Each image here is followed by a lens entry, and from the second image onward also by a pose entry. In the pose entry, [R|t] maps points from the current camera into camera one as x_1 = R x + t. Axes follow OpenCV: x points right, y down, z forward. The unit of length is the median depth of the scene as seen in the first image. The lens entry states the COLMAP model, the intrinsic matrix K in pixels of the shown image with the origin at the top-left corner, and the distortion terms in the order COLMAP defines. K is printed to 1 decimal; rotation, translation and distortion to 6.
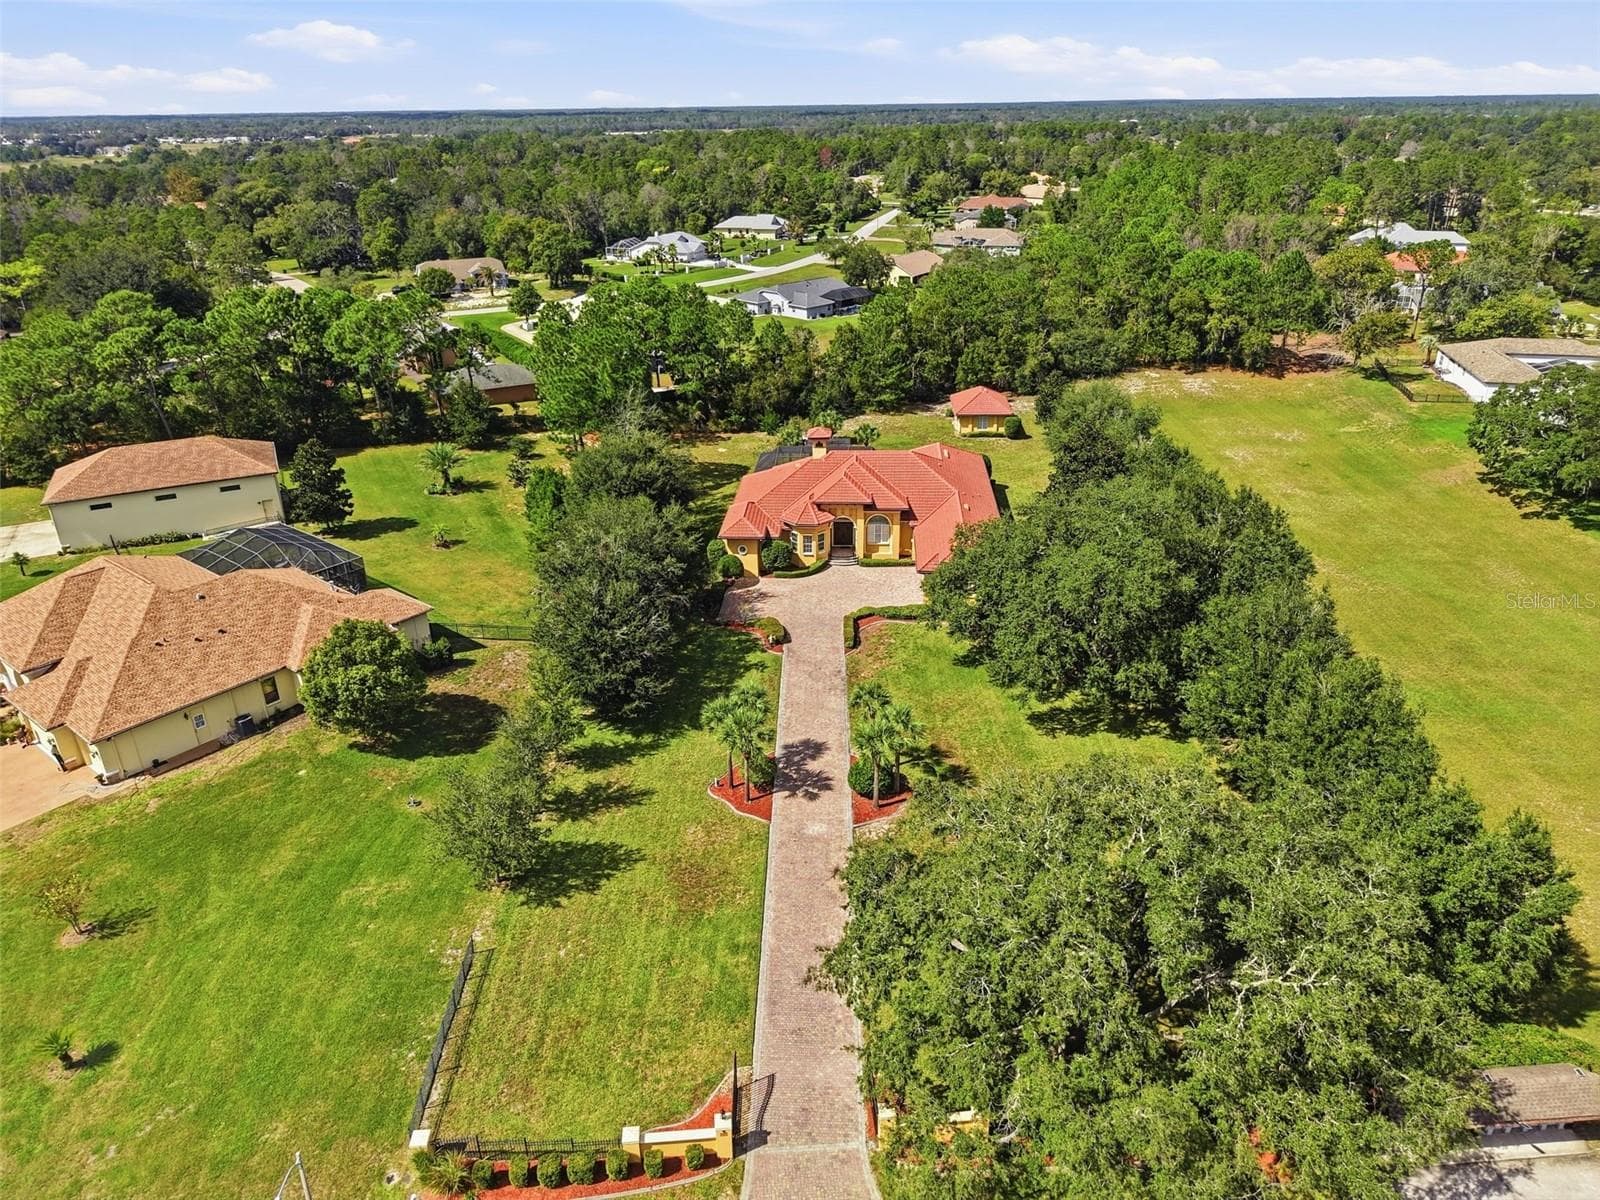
lens RADIAL K [[1050.1, 0, 802.6], [0, 1050.1, 596.5], [0, 0, 1]] dist [0.025589, -0.009865]
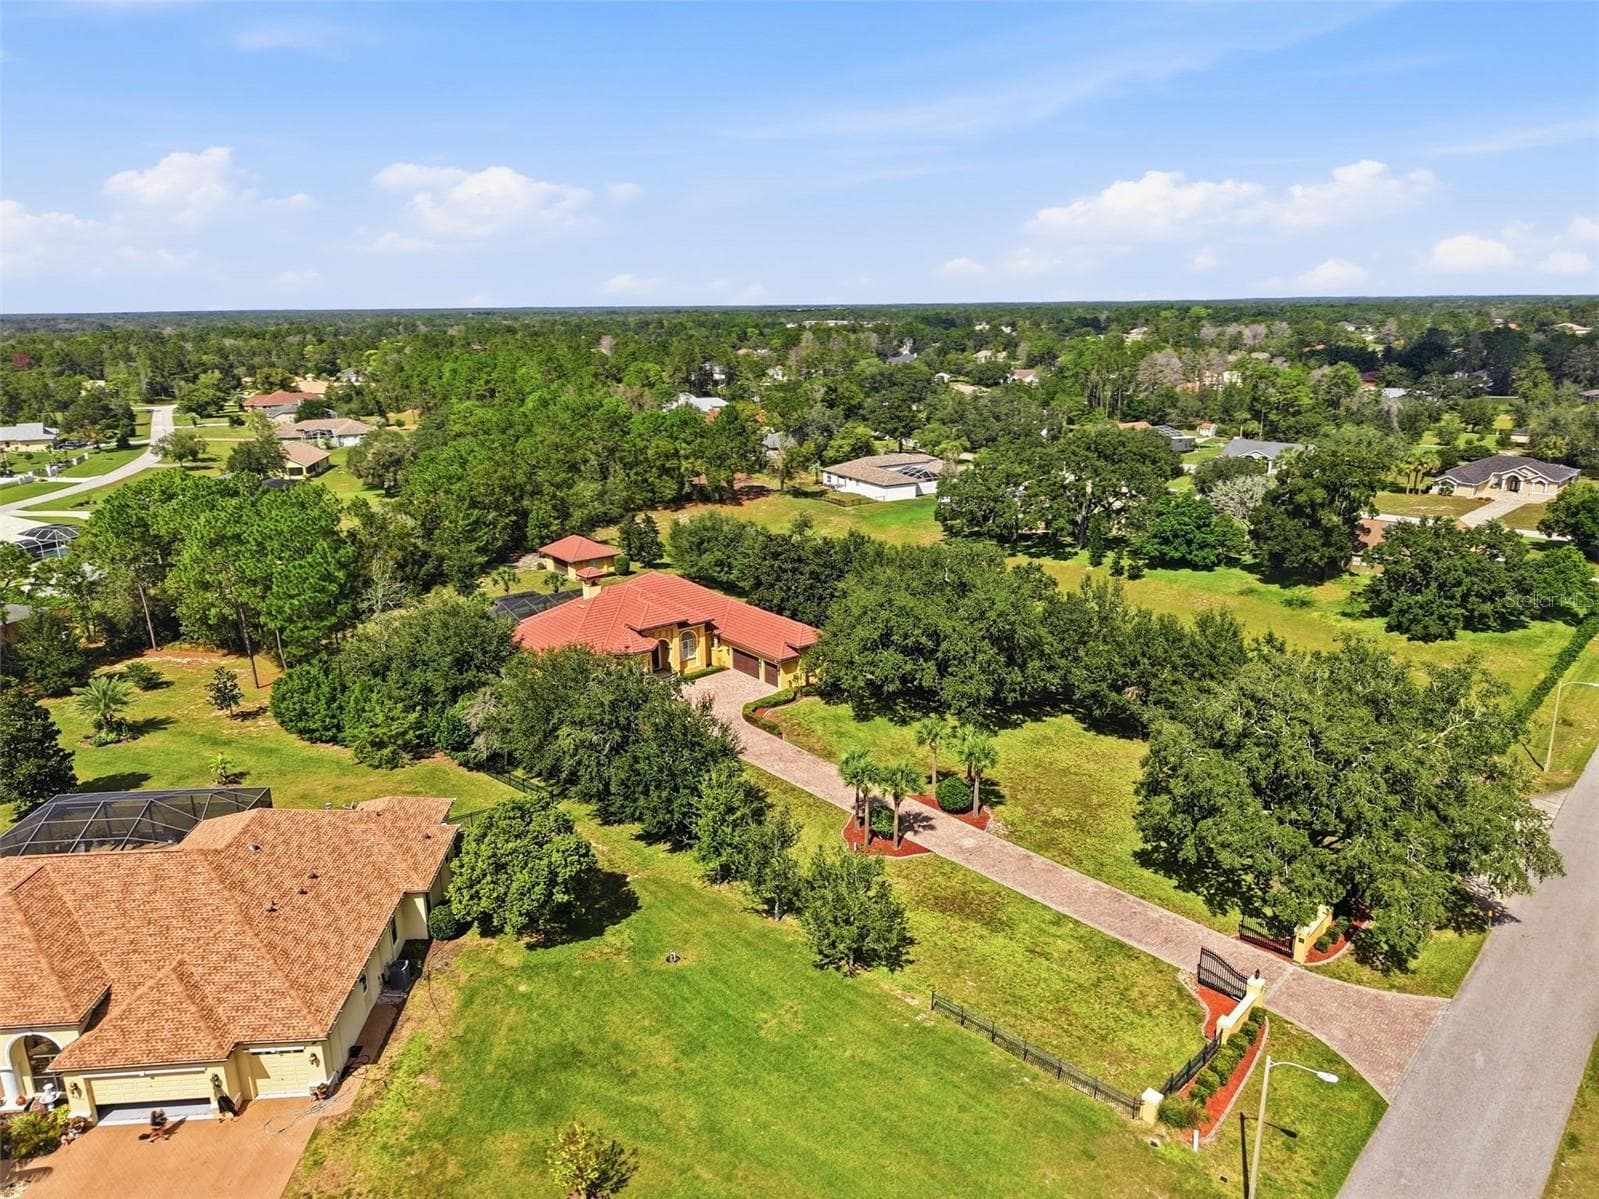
lens RADIAL K [[1049.4, 0, 805.9], [0, 1049.4, 608.9], [0, 0, 1]] dist [0.025589, -0.009865]
pose [[0.743020, -0.184011, 0.643476, -0.536640], [0.287091, 0.956141, -0.058081, -0.003297], [-0.604566, 0.227891, 0.763259, 0.117404]]
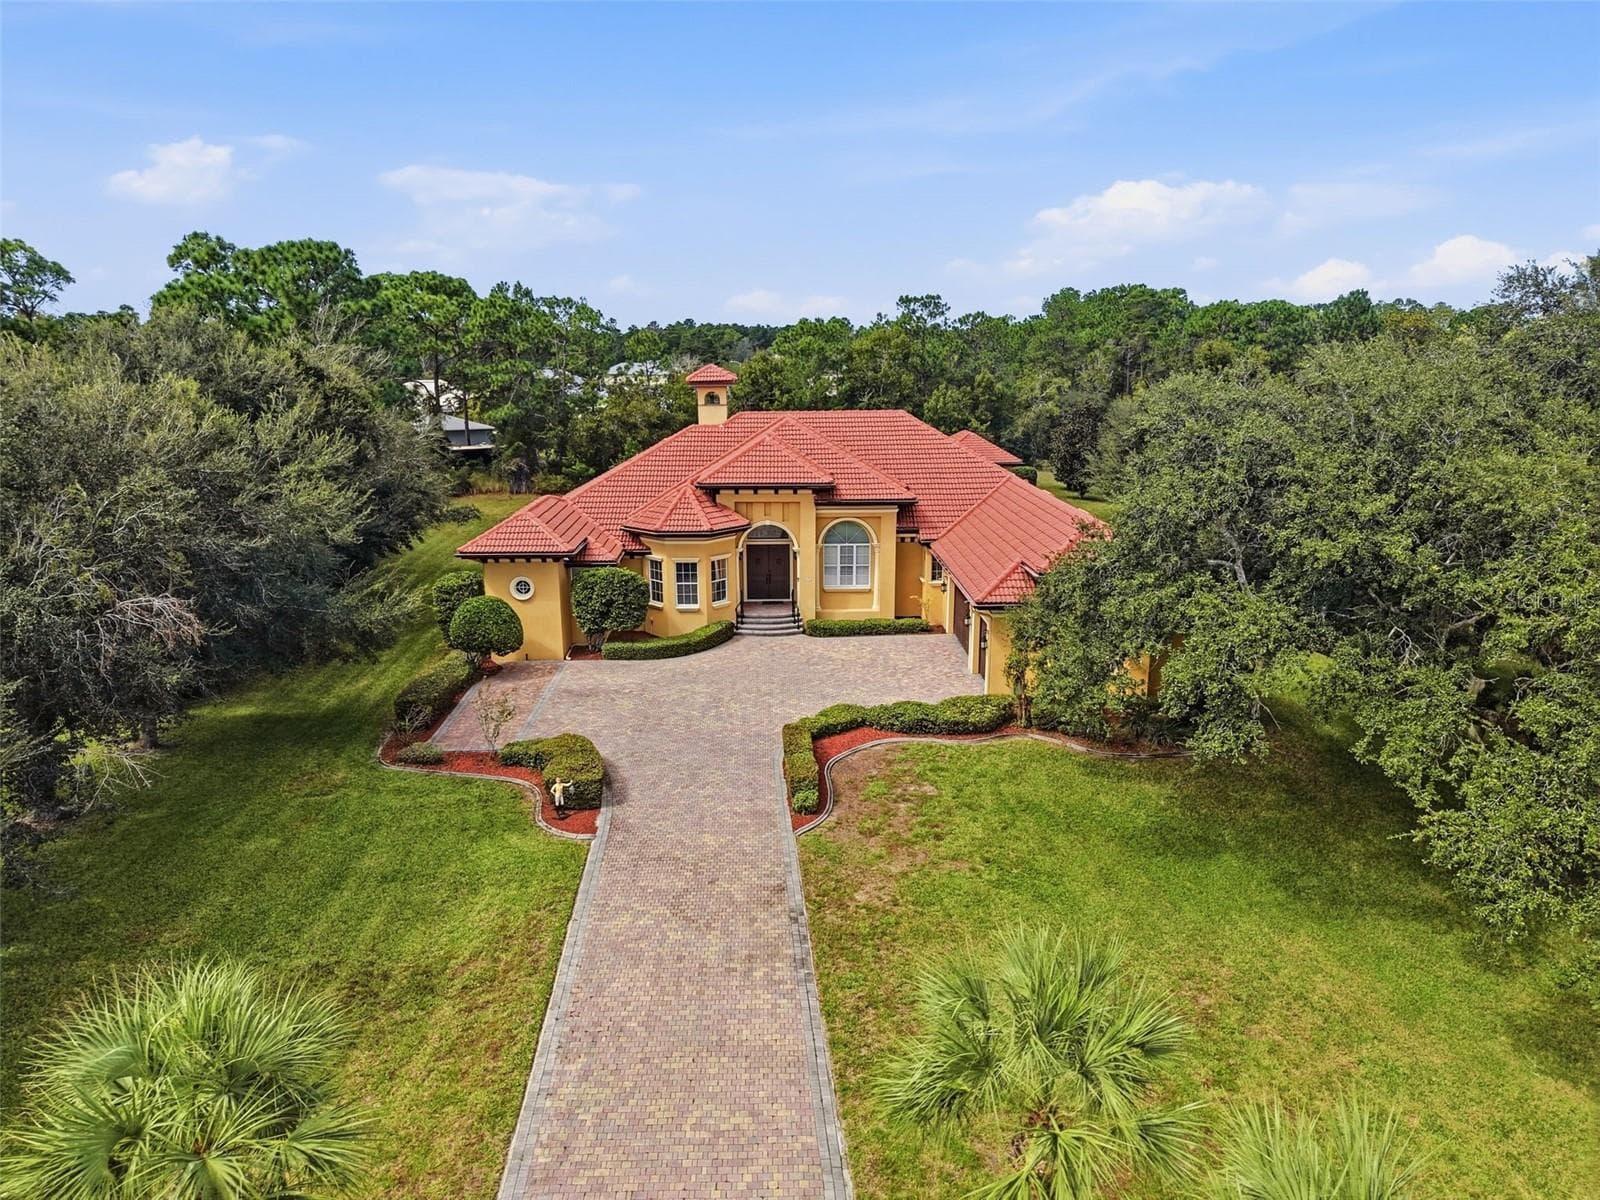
lens RADIAL K [[1050.1, 0, 796.6], [0, 1050.1, 617.1], [0, 0, 1]] dist [0.025589, -0.009865]
pose [[0.996678, -0.015520, 0.079948, 0.015481], [0.029651, 0.983451, -0.178731, 0.042315], [-0.075852, 0.180508, 0.980644, 0.601430]]
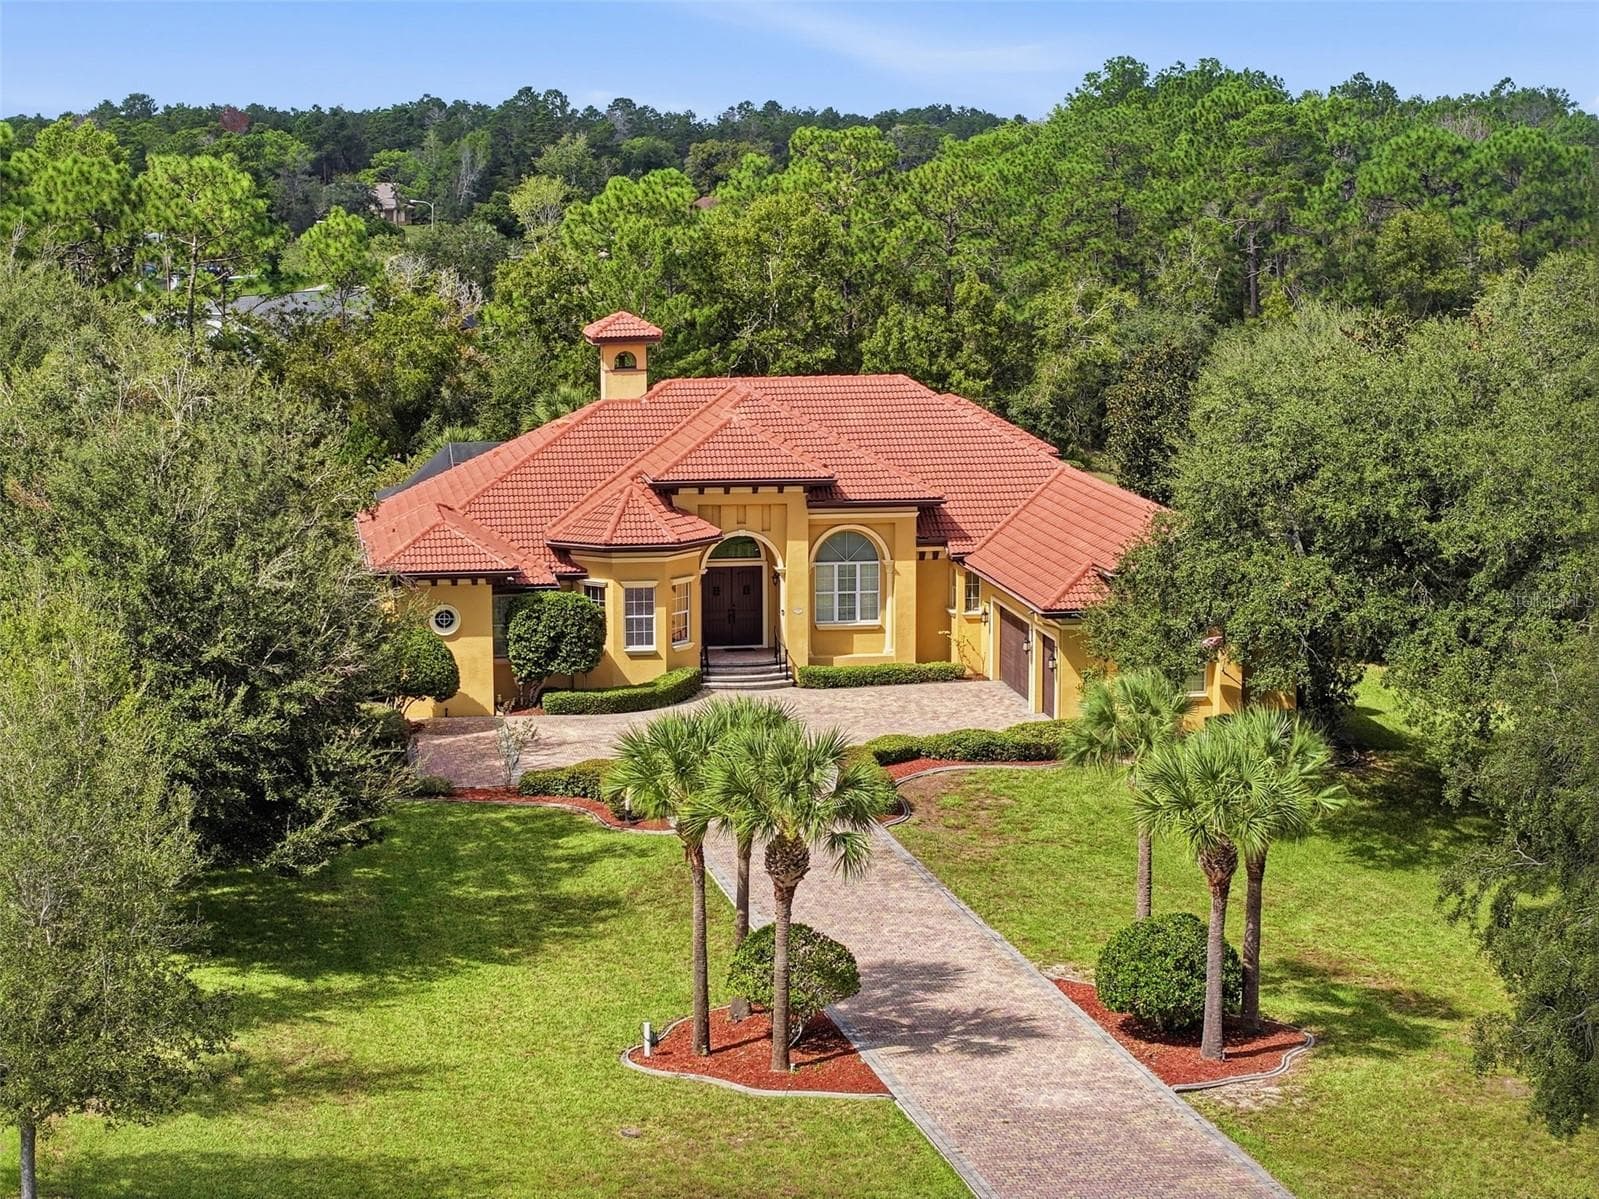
lens RADIAL K [[3220.0, 0, 797.6], [0, 3220.0, 599.5], [0, 0, 1]] dist [-0.236319, 0.000000]
pose [[0.974851, -0.025209, 0.221428, -0.165426], [0.086915, 0.957910, -0.273595, 0.216456], [-0.205212, 0.285959, 0.936010, 0.102459]]
